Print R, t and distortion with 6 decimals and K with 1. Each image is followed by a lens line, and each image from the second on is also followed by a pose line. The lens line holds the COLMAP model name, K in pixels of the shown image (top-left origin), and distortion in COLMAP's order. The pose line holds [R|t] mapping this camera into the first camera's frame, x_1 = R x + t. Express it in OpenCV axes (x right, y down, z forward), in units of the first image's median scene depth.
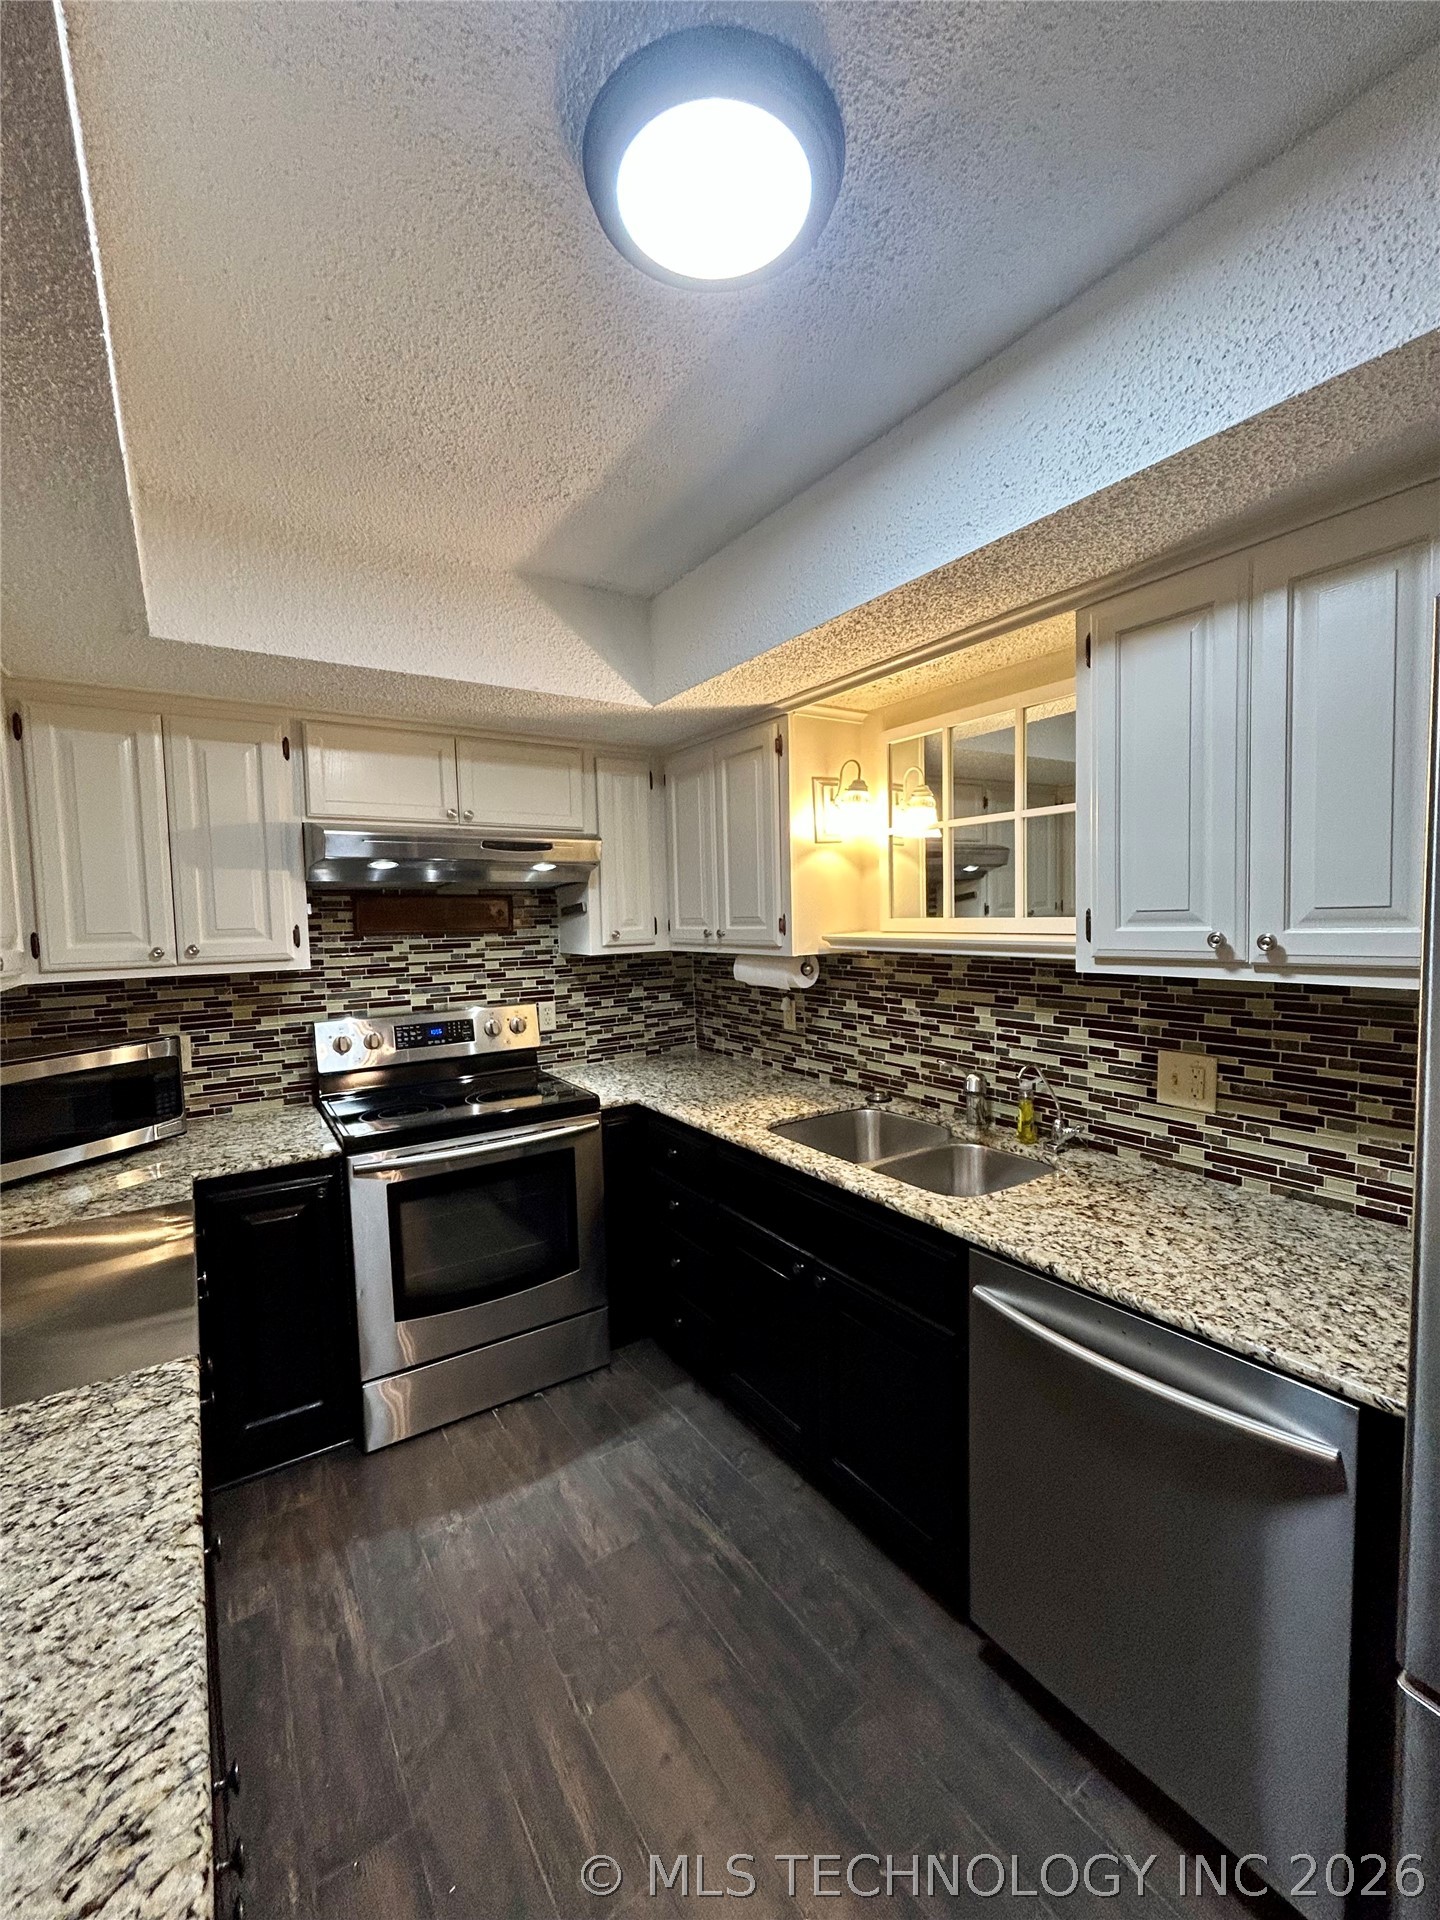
lens RADIAL K [[777.2, 0, 717.9], [0, 777.2, 963.1], [0, 0, 1]] dist [-0.001021, 0.000423]
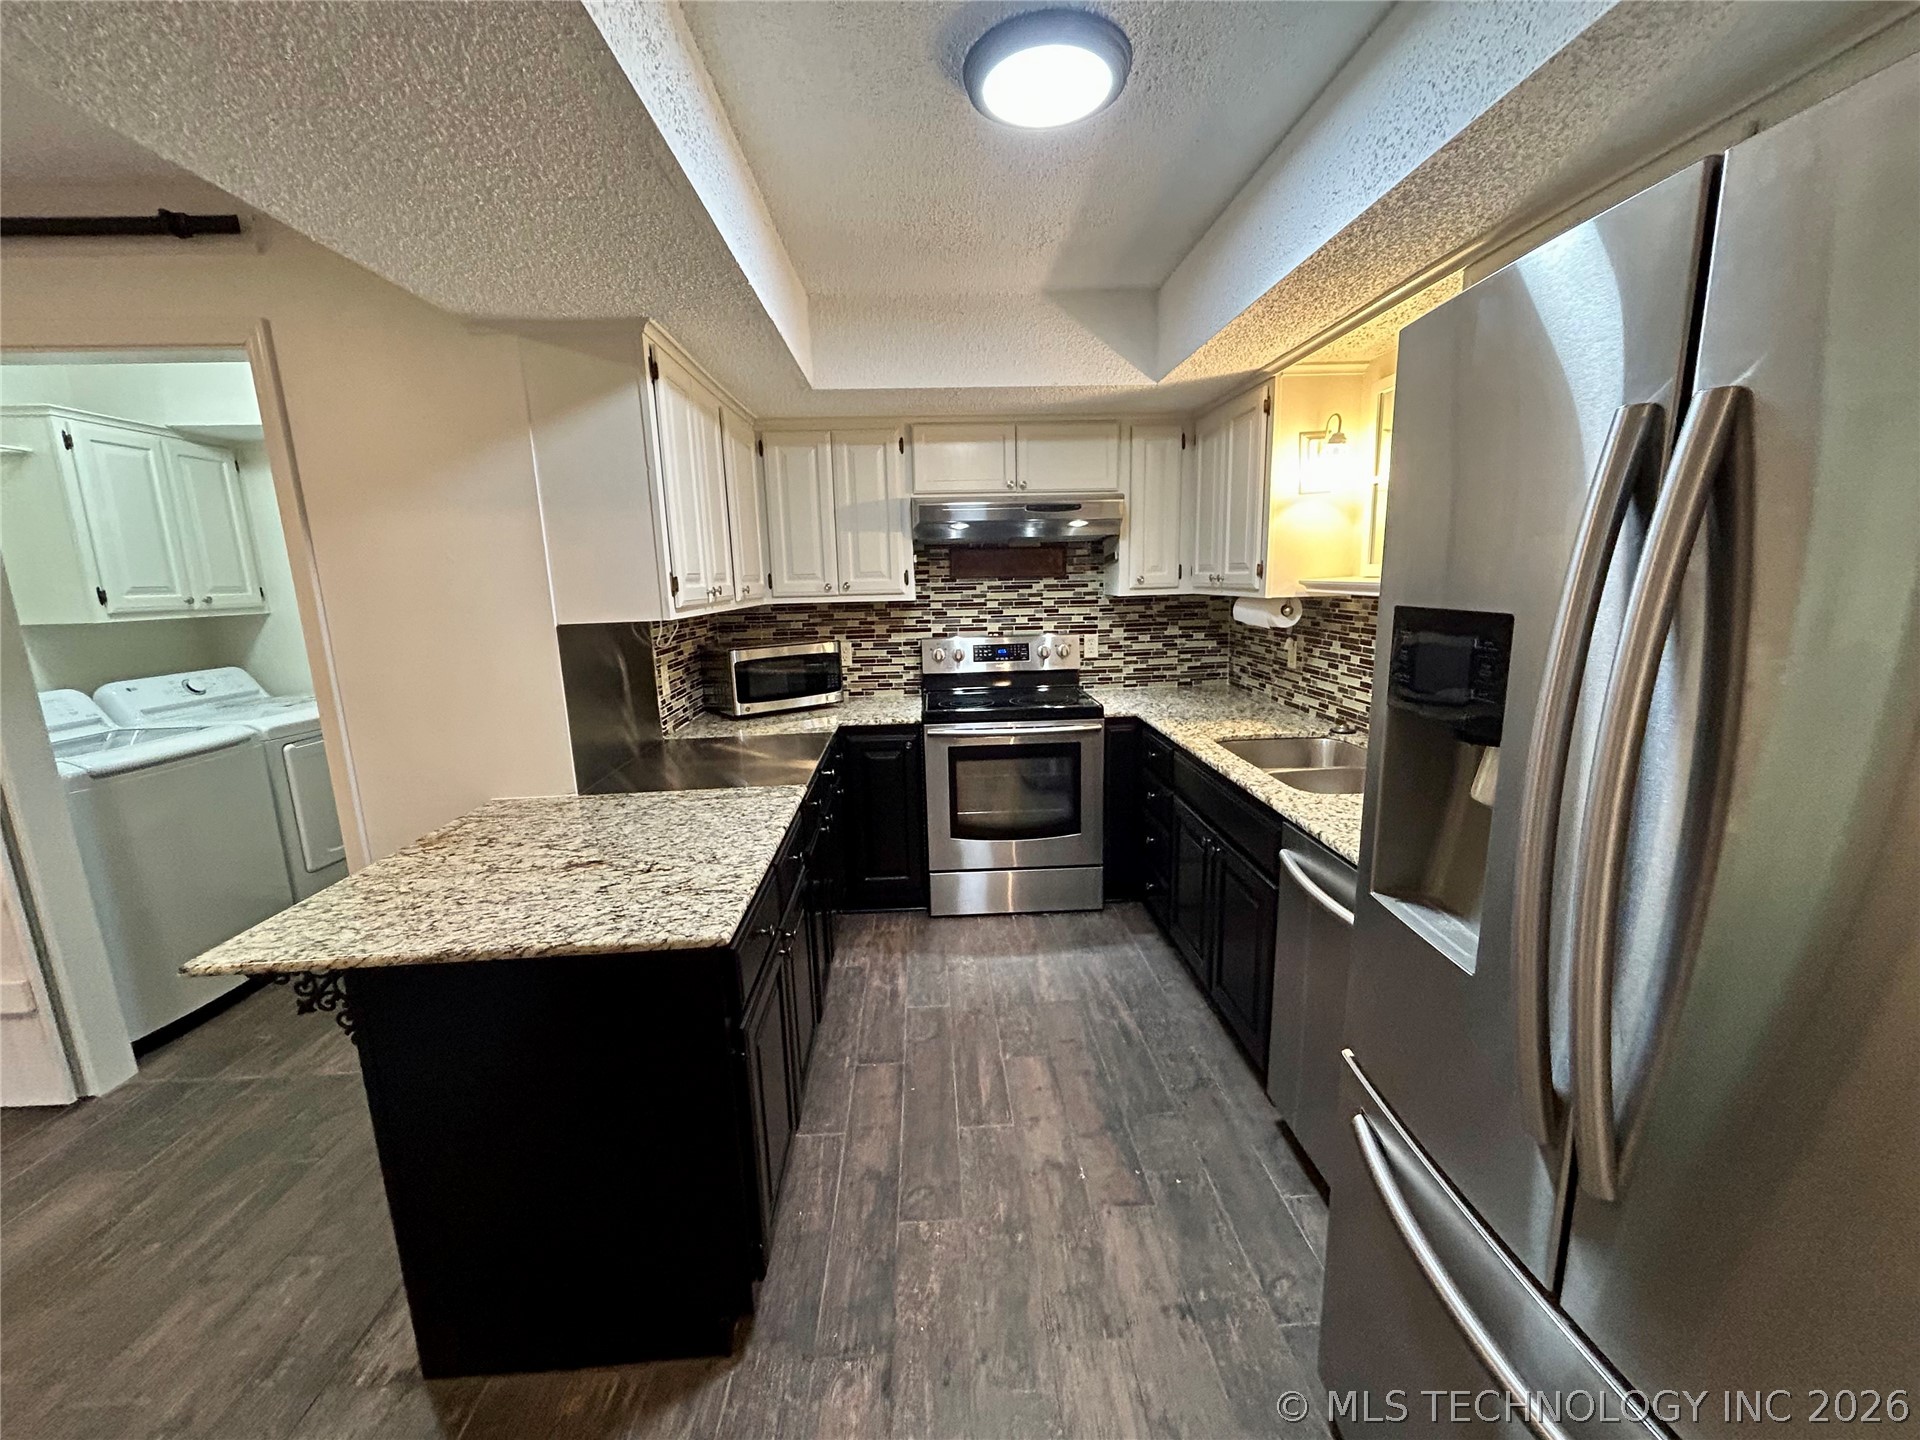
lens RADIAL K [[777.2, 0, 963.7], [0, 777.2, 723.3], [0, 0, 1]] dist [-0.001021, 0.000423]
pose [[0.858303, 0.100469, -0.503211, 0.335653], [-0.030180, 0.988832, 0.145949, 0.021549], [0.512254, -0.110082, 0.851750, -0.239667]]
